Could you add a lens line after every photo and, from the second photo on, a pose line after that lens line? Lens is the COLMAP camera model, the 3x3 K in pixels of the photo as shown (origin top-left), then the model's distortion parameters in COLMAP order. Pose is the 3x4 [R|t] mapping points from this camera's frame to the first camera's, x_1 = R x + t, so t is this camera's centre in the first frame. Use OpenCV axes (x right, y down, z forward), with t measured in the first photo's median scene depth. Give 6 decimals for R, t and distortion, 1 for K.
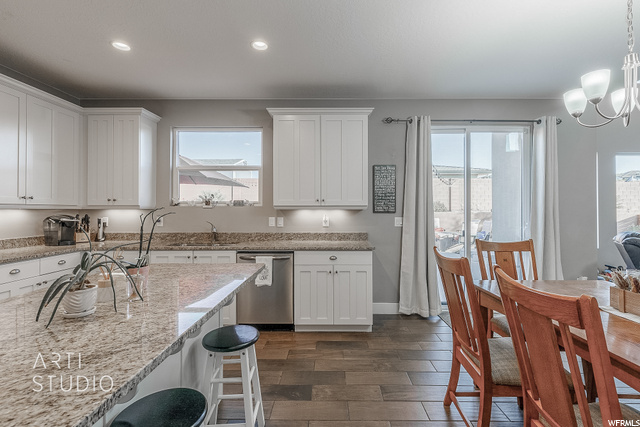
lens RADIAL K [[287.6, 0, 328.5], [0, 287.6, 205.9], [0, 0, 1]] dist [0.004386, -0.002216]
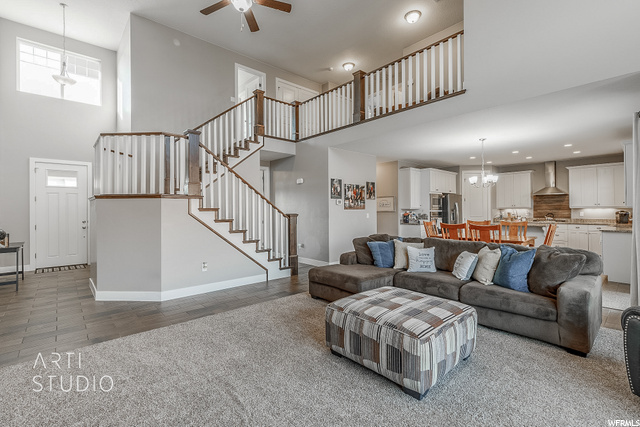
lens RADIAL K [[287.6, 0, 317.9], [0, 287.6, 207.9], [0, 0, 1]] dist [0.004386, -0.002216]
pose [[-0.748326, -0.002716, -0.663325, 2.442656], [0.012633, 0.999752, -0.018345, 0.020909], [0.663211, -0.022108, -0.748106, 1.107201]]
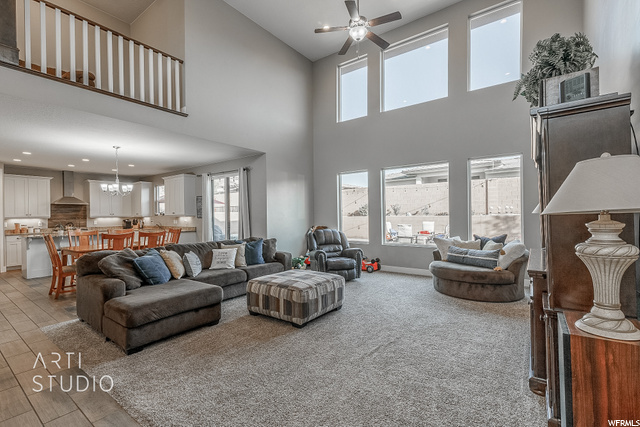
lens RADIAL K [[287.6, 0, 321.8], [0, 287.6, 214.0], [0, 0, 1]] dist [0.004386, -0.002216]
pose [[0.807589, -0.014490, -0.589567, 2.545773], [0.021948, 0.999744, 0.005493, 0.003676], [0.589337, -0.017376, 0.807701, -0.251355]]
